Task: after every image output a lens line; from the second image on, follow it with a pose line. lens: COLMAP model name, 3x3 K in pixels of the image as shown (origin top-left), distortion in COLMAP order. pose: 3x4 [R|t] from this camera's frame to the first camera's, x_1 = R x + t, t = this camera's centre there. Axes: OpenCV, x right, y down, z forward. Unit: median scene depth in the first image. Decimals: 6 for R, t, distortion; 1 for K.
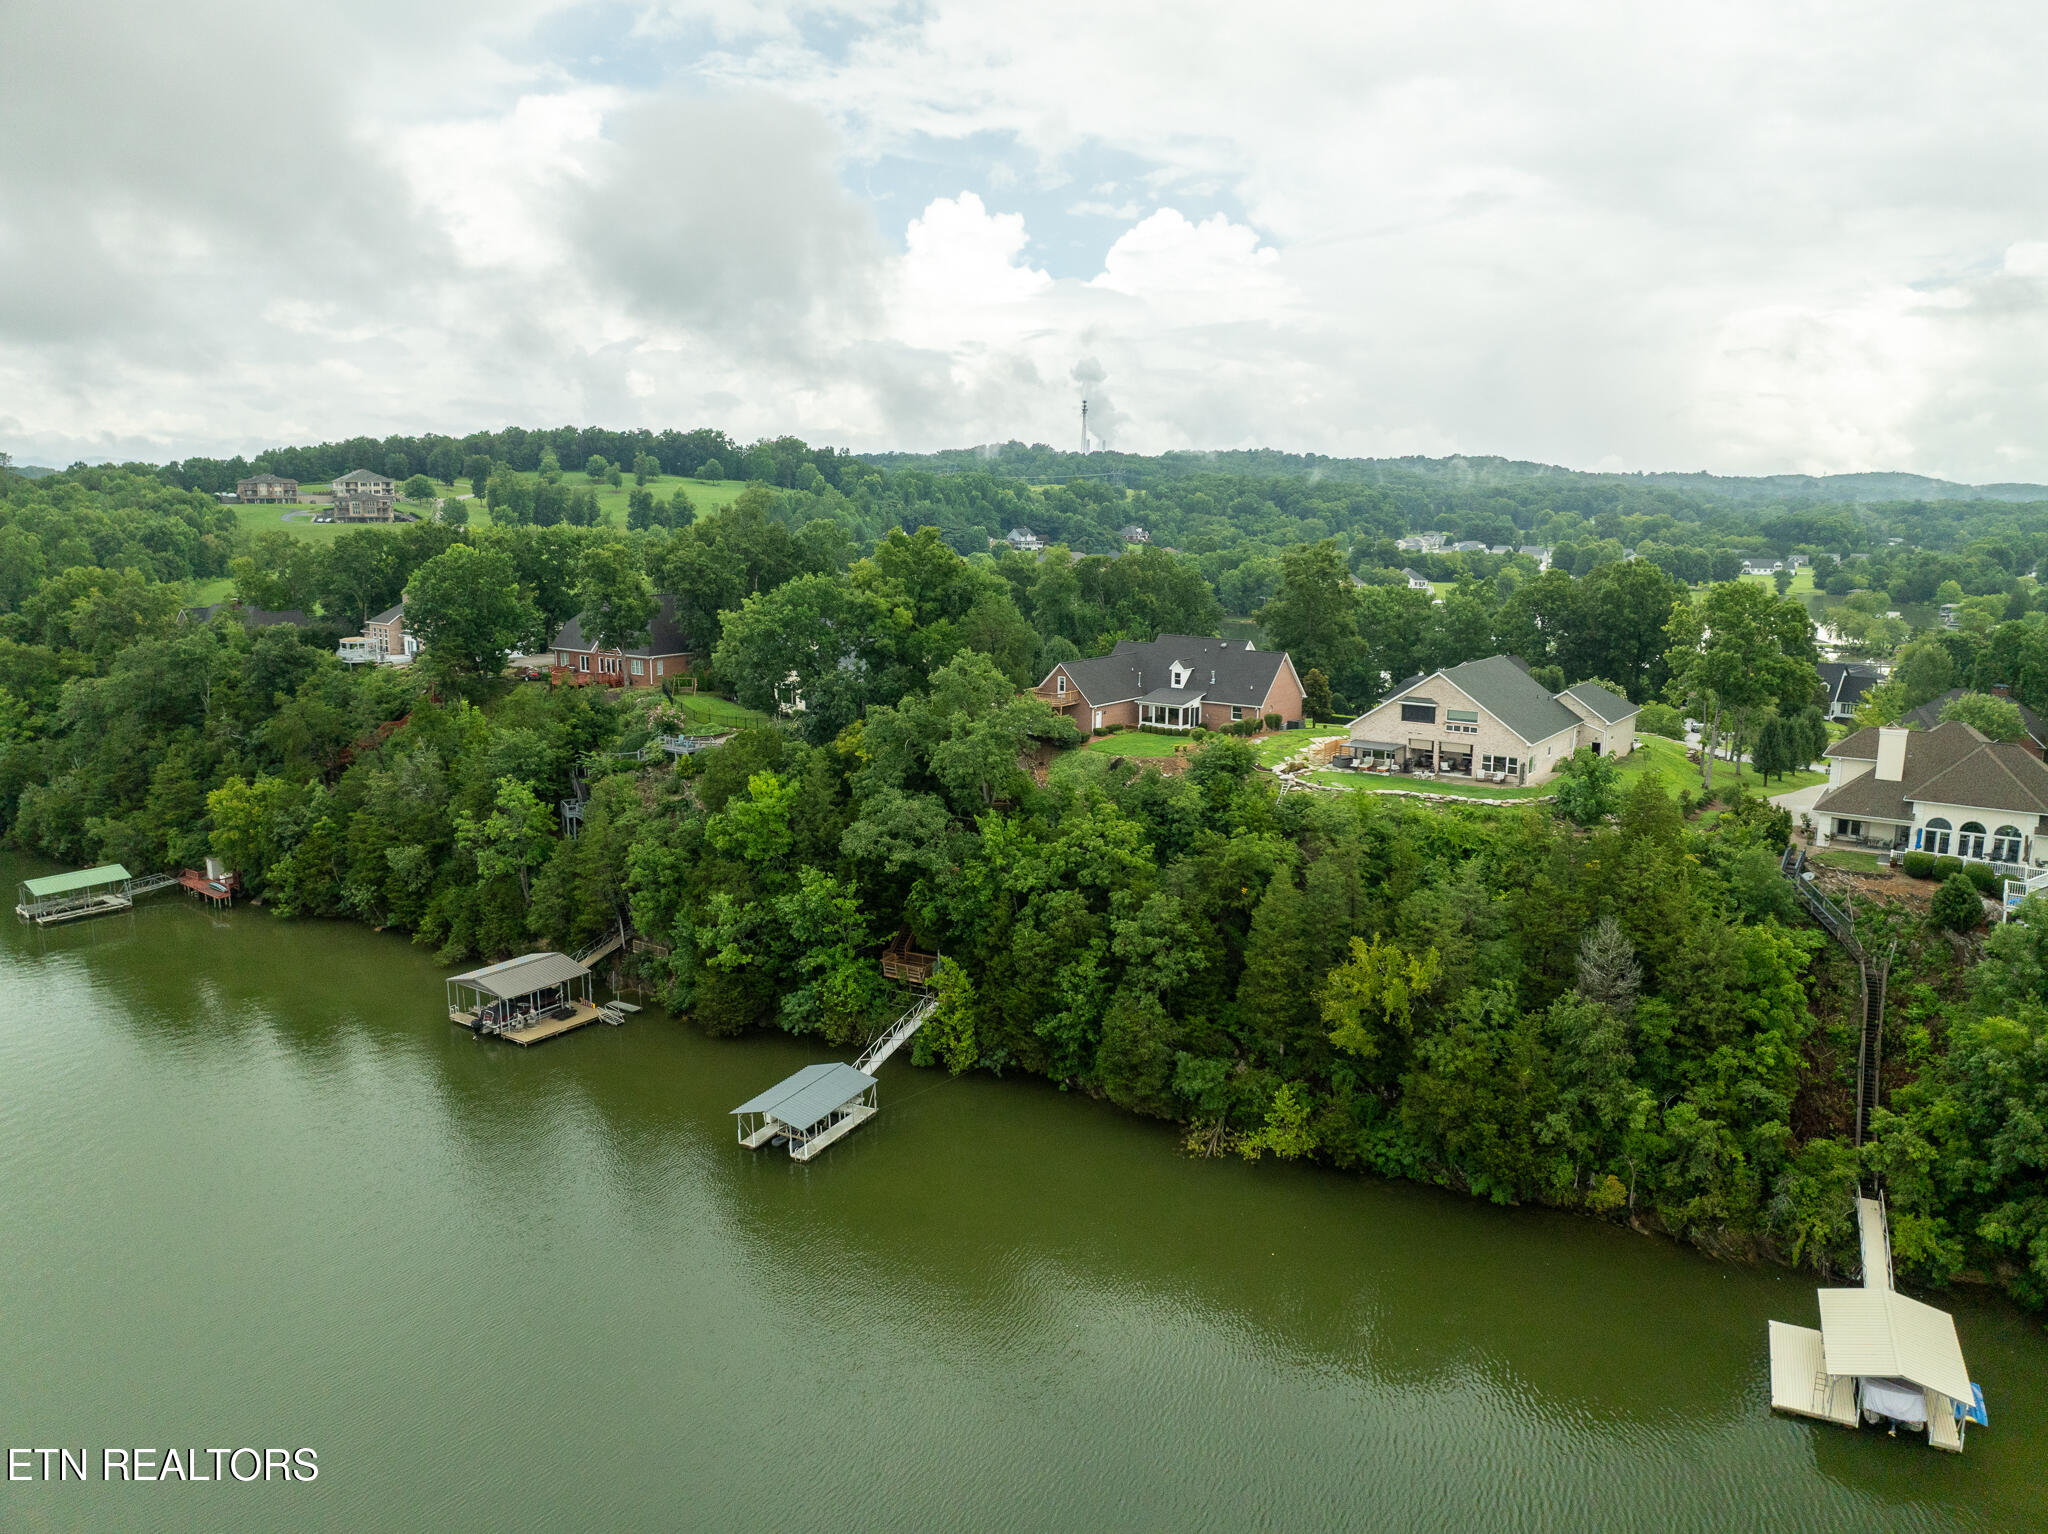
lens RADIAL K [[1438.4, 0, 1027.0], [0, 1438.4, 762.4], [0, 0, 1]] dist [-0.036706, 0.000374]
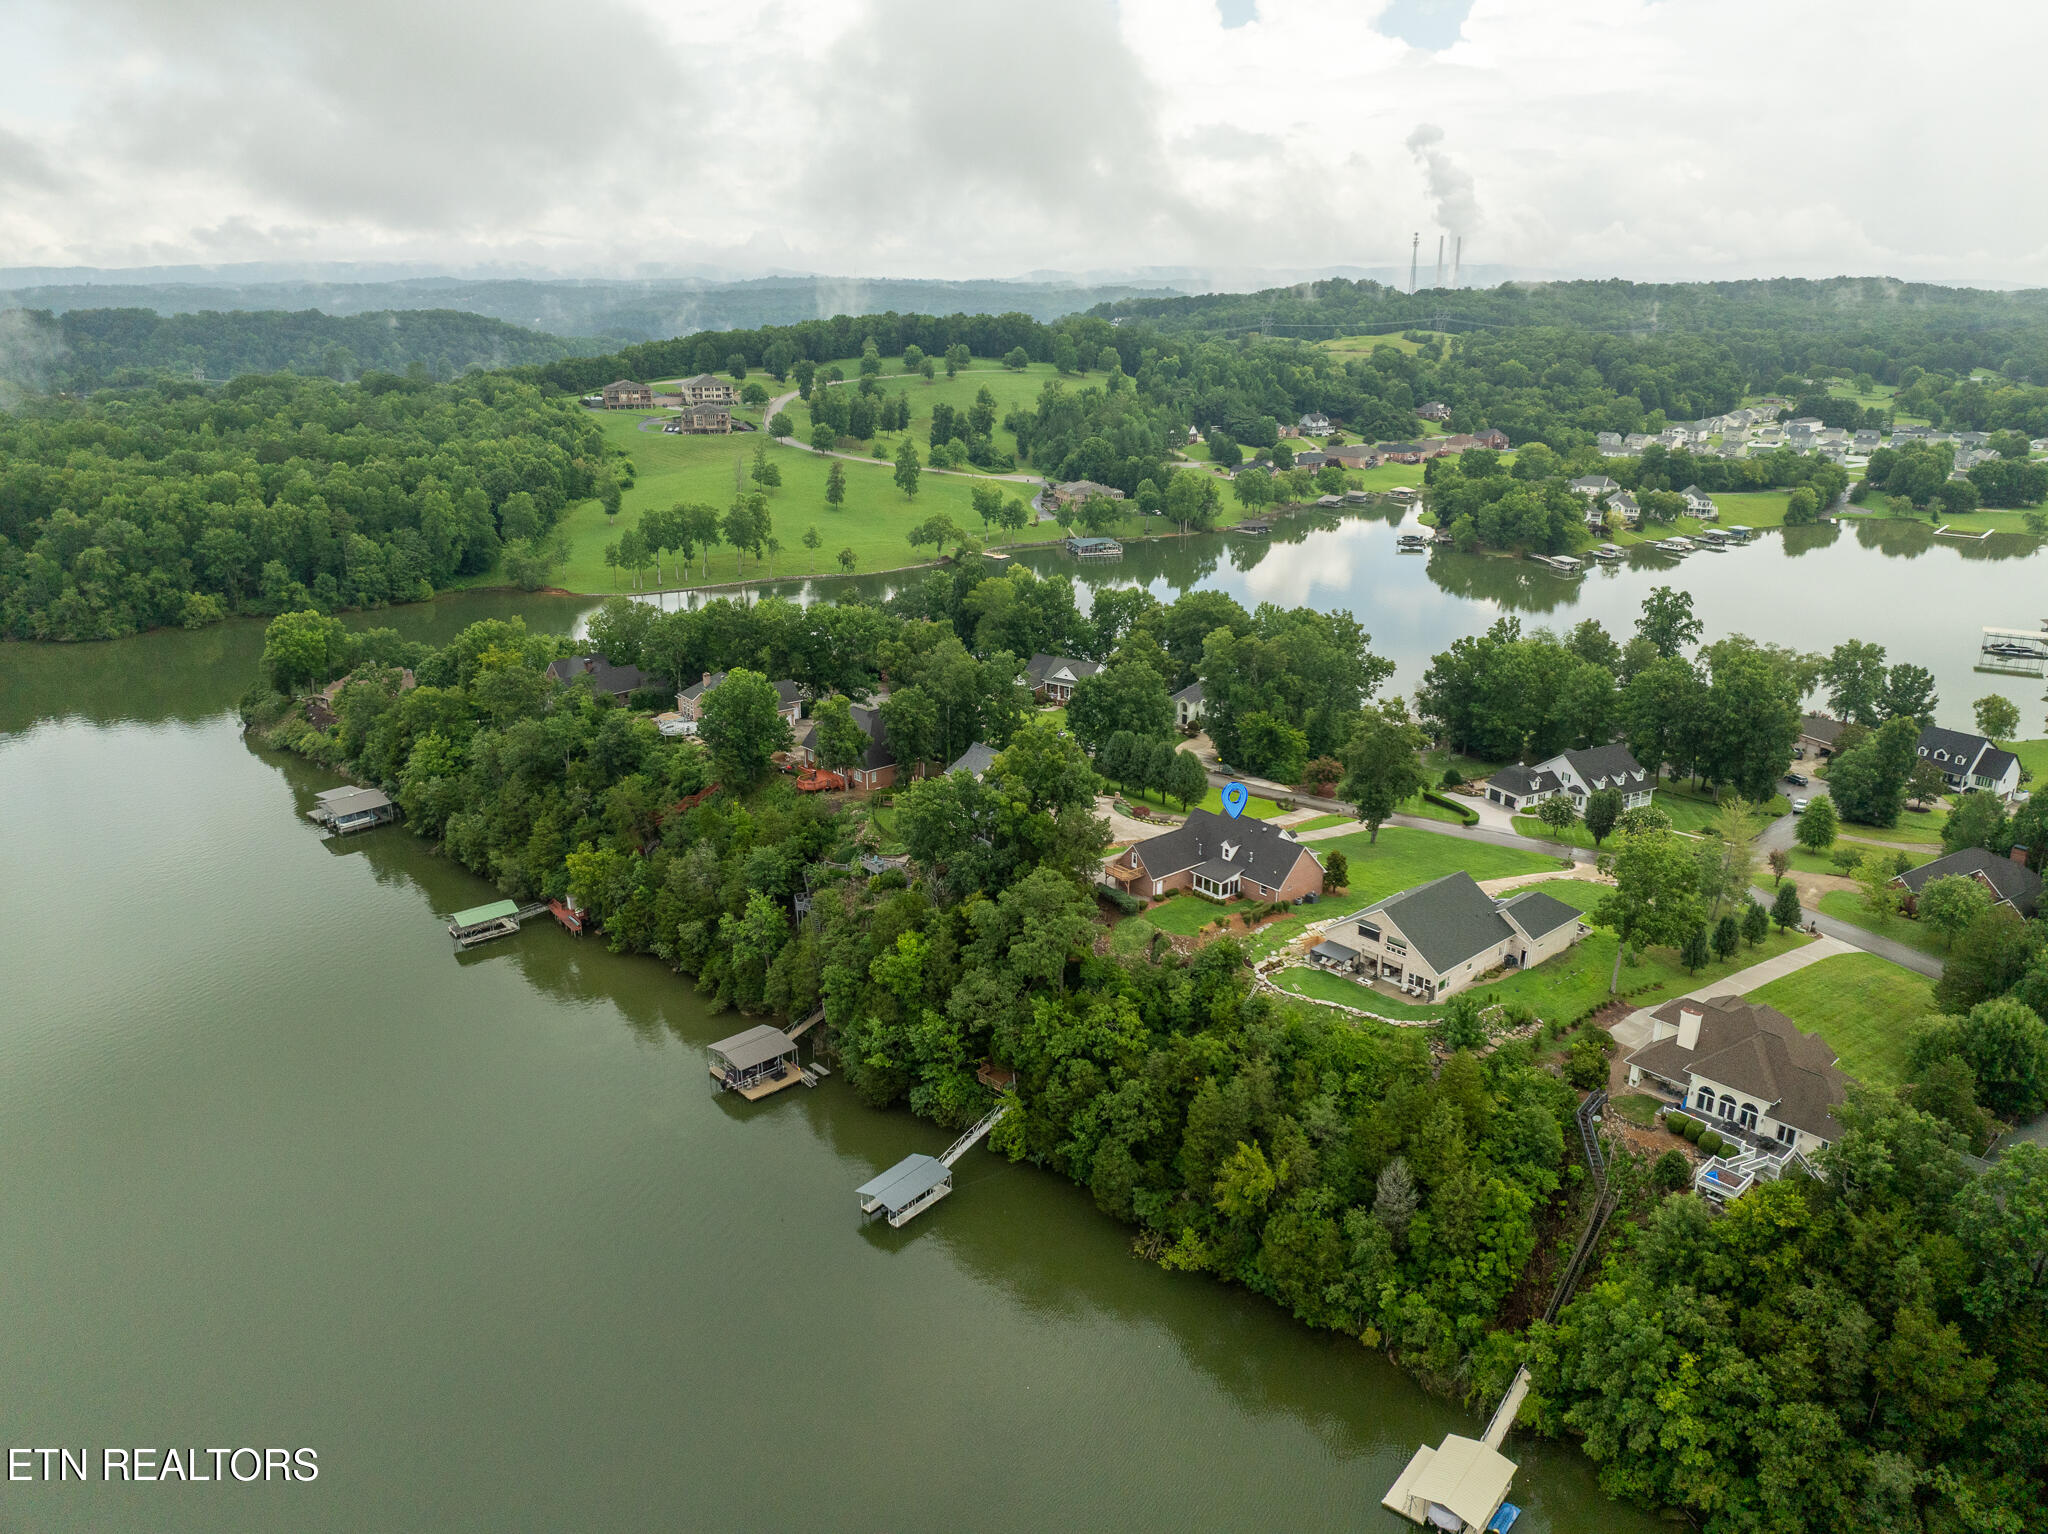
lens RADIAL K [[1438.4, 0, 1027.0], [0, 1438.4, 762.4], [0, 0, 1]] dist [-0.036706, 0.000374]
pose [[0.973003, 0.062343, -0.222213, 0.244548], [-0.030195, 0.988936, 0.145240, -0.373845], [0.228809, -0.134609, 0.964120, -0.355130]]
